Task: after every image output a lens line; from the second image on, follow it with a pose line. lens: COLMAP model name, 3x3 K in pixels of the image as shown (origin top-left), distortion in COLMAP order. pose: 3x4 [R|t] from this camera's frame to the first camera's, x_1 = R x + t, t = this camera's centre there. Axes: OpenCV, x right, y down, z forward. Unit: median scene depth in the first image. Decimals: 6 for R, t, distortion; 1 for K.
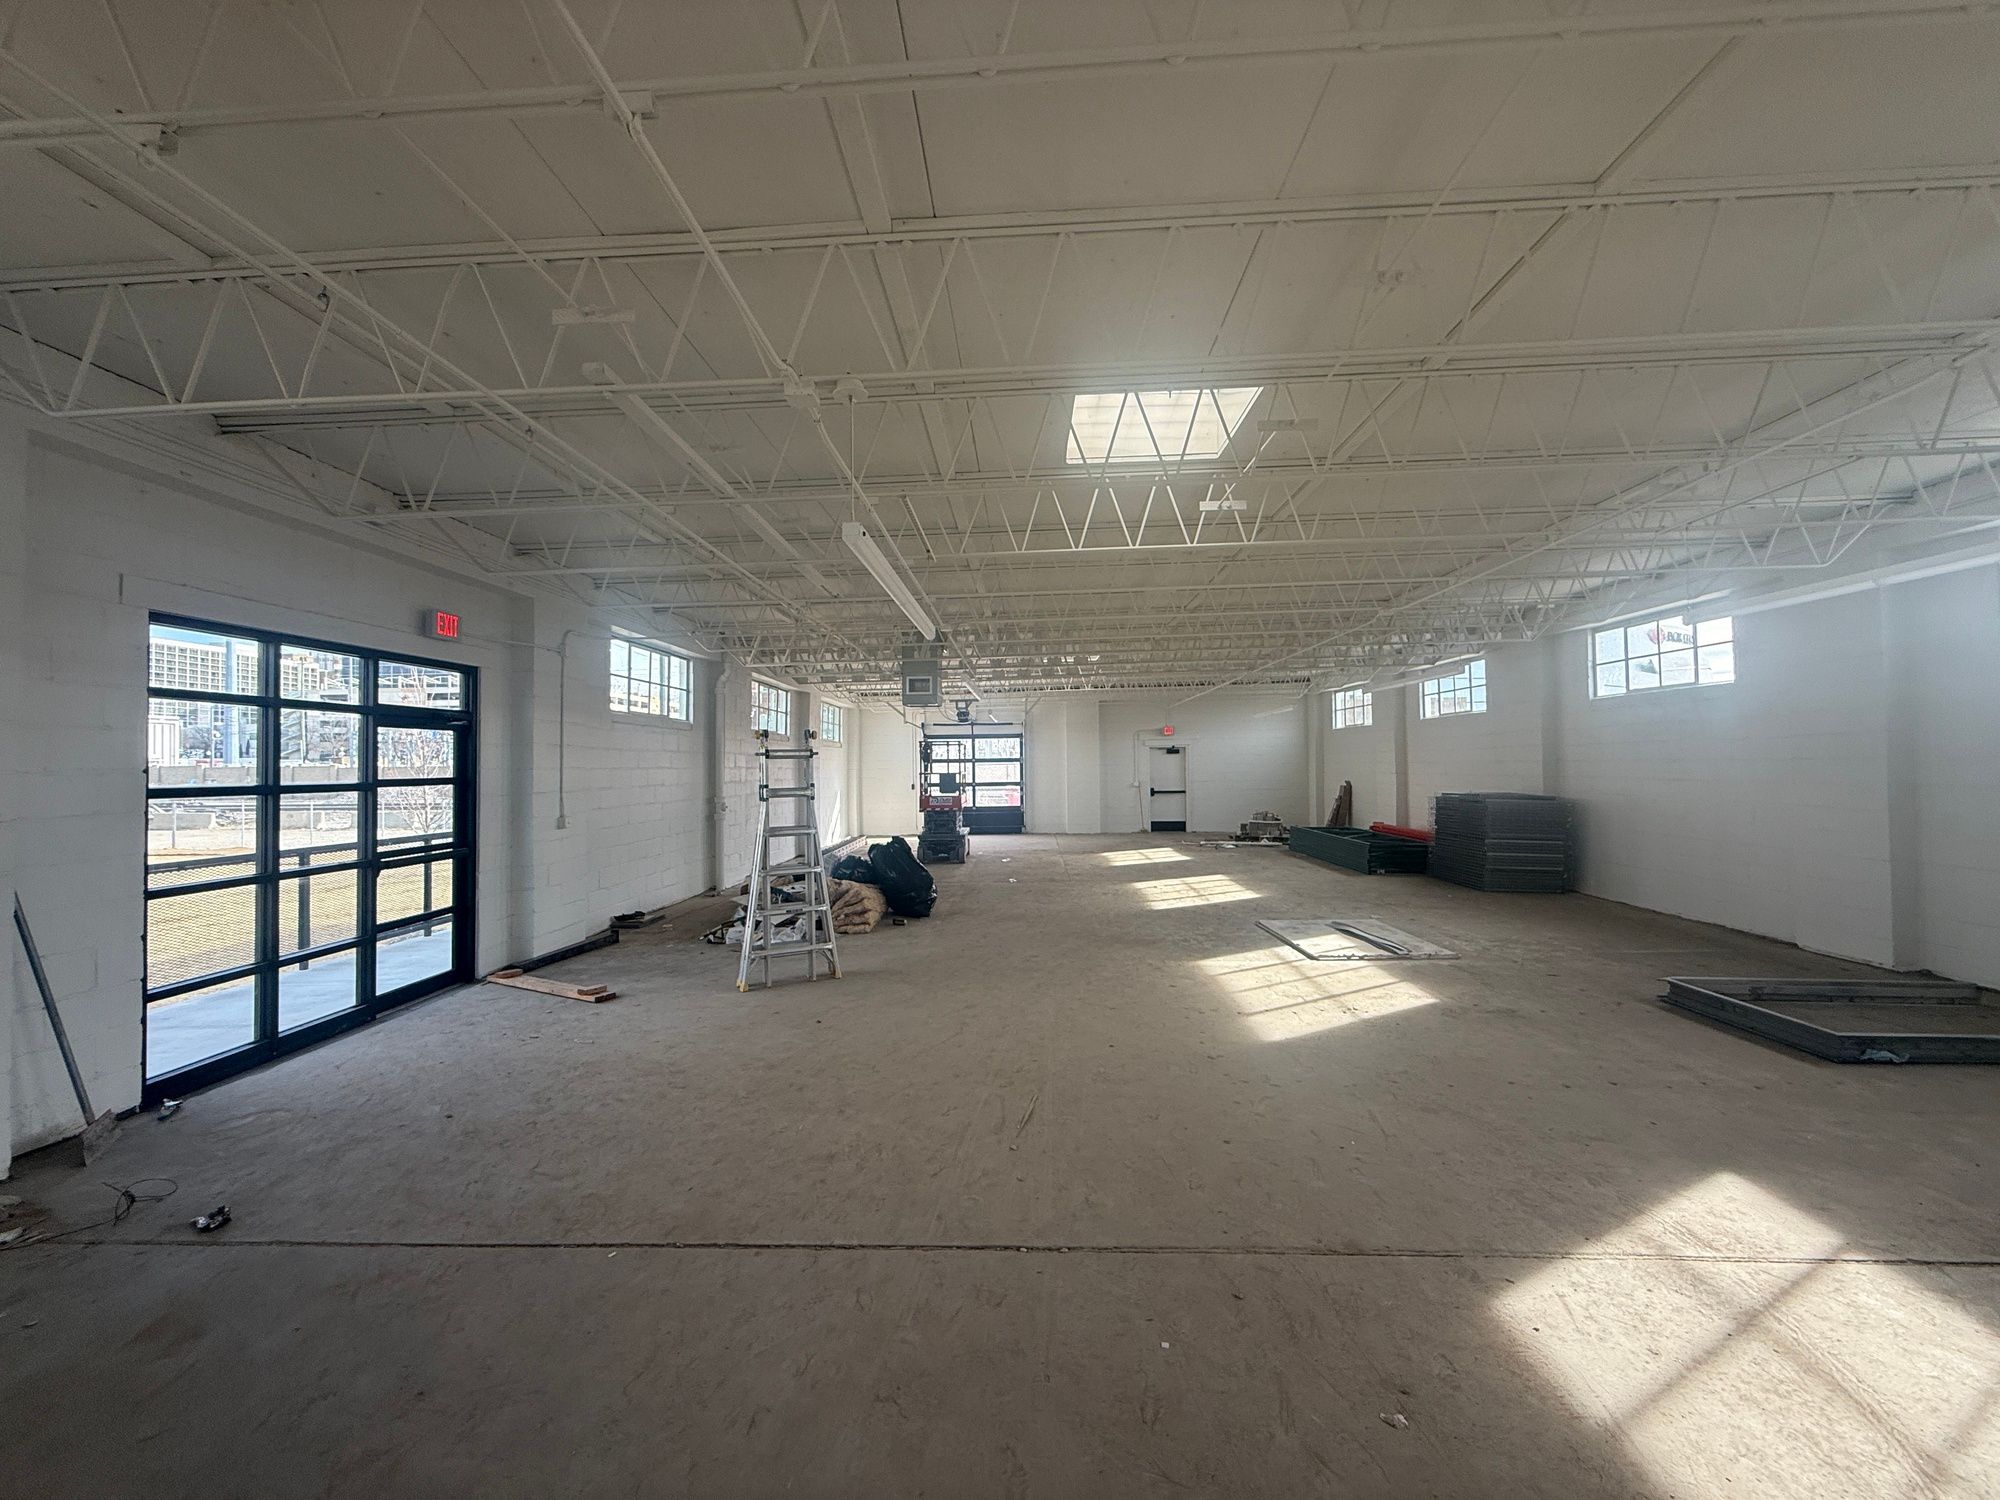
lens RADIAL K [[800.8, 0, 992.5], [0, 800.8, 750.8], [0, 0, 1]] dist [-0.000815, -0.000048]
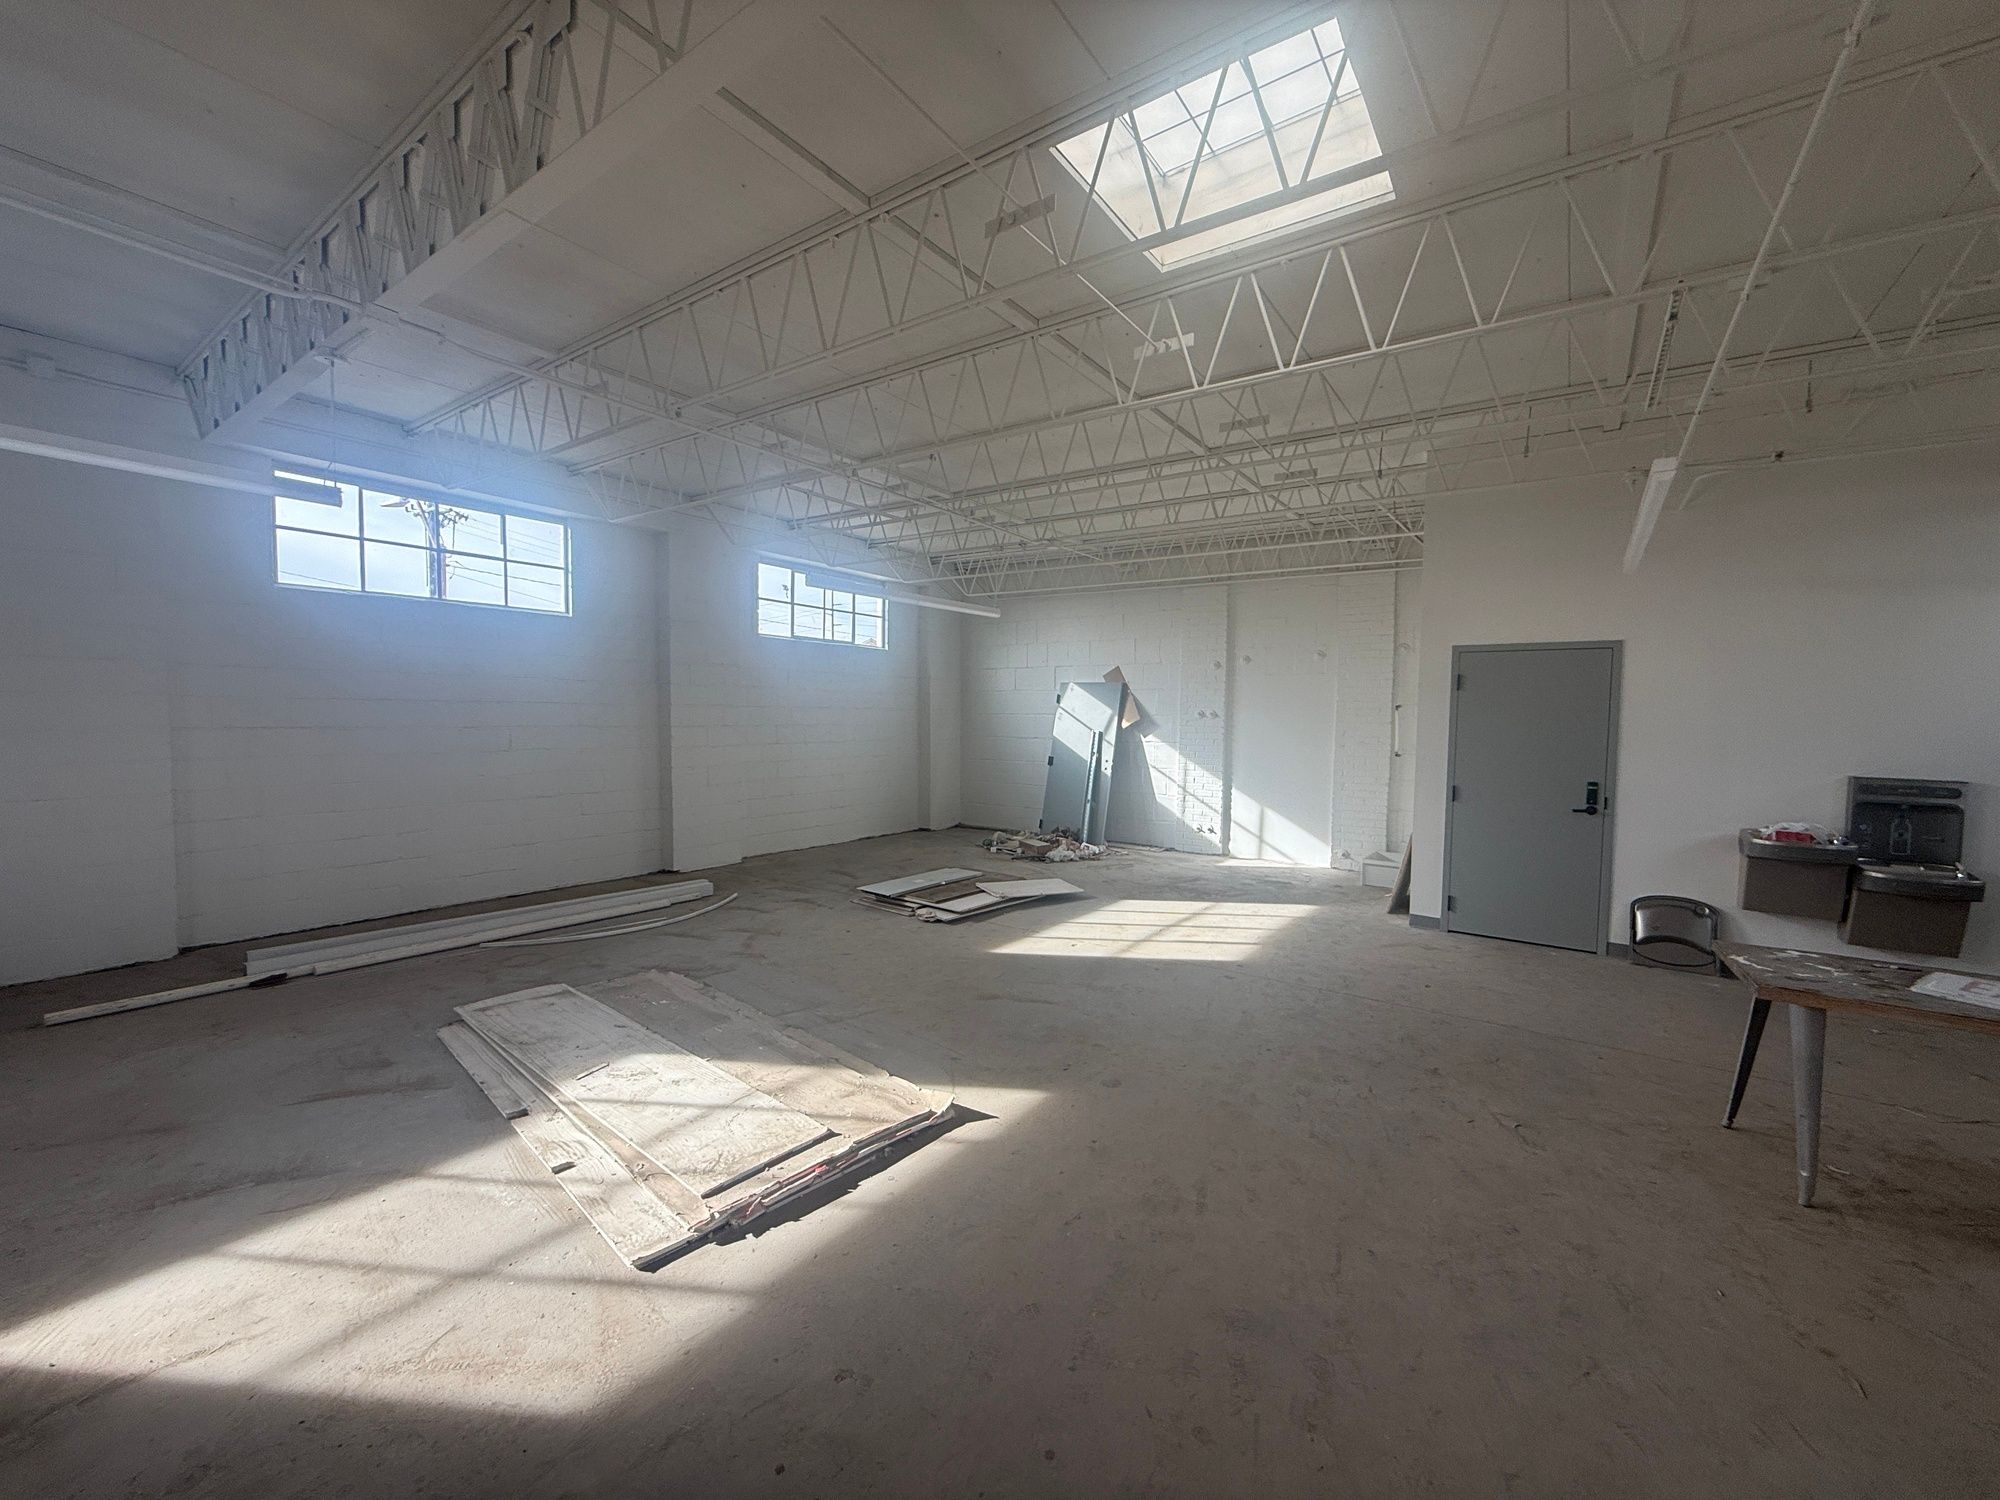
lens RADIAL K [[800.8, 0, 998.7], [0, 800.8, 744.9], [0, 0, 1]] dist [-0.000815, -0.000048]
pose [[-0.839501, -0.033709, 0.542312, 0.013586], [-0.022023, 0.999365, 0.028027, 0.030524], [-0.542912, 0.011586, -0.839710, 1.684980]]
